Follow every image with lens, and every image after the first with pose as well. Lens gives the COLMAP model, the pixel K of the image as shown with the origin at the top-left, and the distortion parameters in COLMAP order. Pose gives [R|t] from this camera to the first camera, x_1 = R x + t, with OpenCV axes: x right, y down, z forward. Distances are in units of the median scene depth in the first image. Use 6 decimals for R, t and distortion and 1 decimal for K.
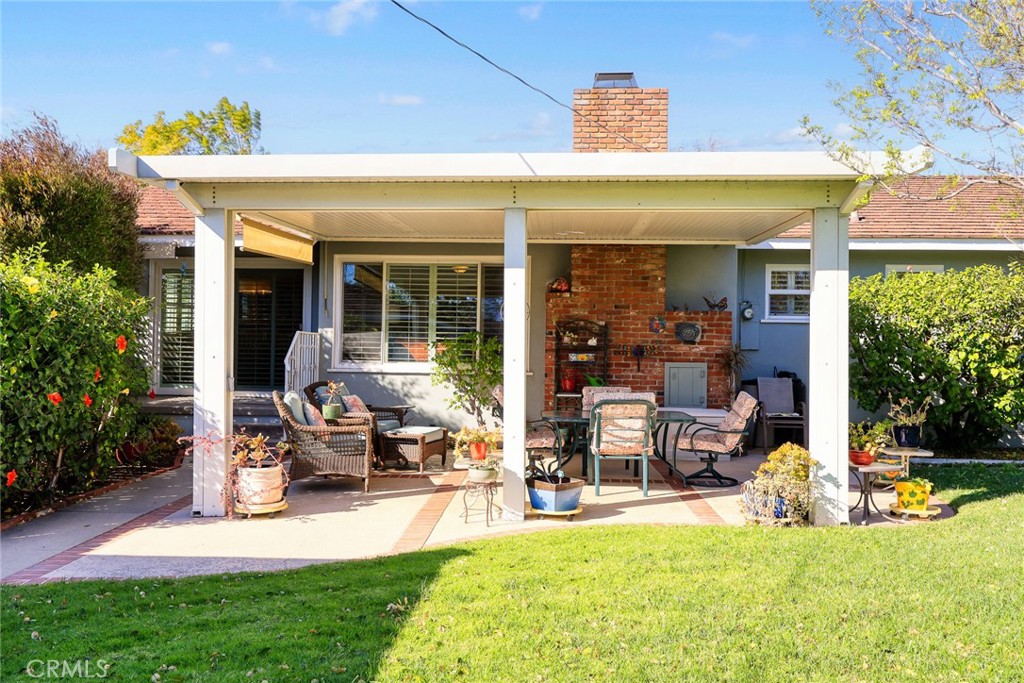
lens RADIAL K [[859.9, 0, 512.0], [0, 859.9, 341.5], [0, 0, 1]] dist [-0.002610, -0.000283]
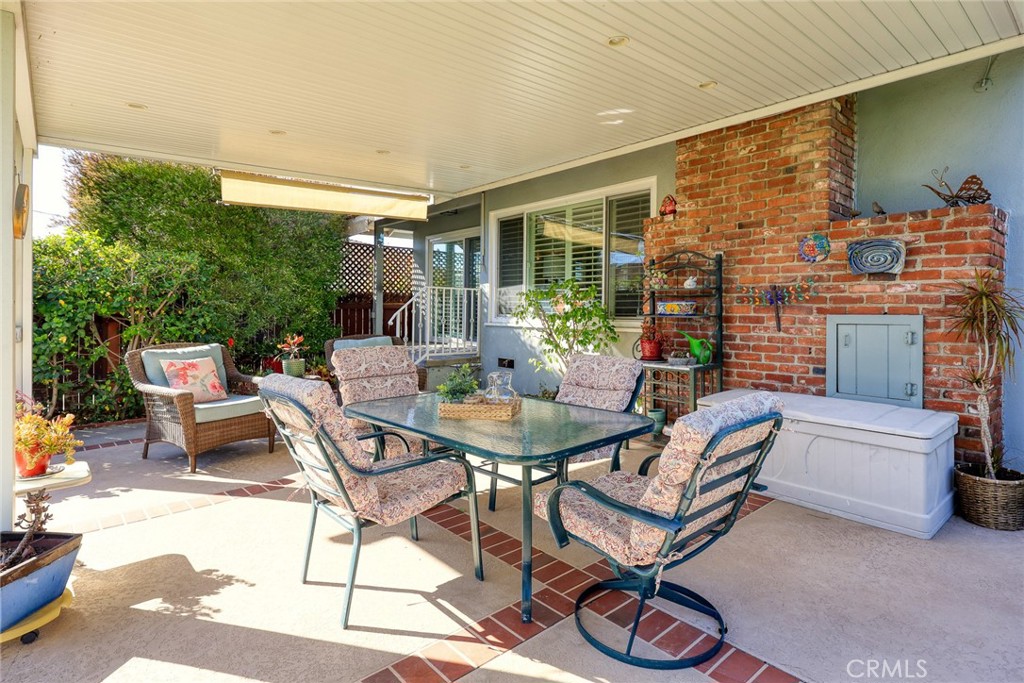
lens RADIAL K [[527.8, 0, 510.7], [0, 527.8, 312.5], [0, 0, 1]] dist [0.002031, 0.000379]
pose [[0.690092, -0.009262, -0.723662, 0.282220], [0.021693, 0.999734, 0.007891, 0.015610], [0.723396, -0.021143, 0.690109, 0.616565]]
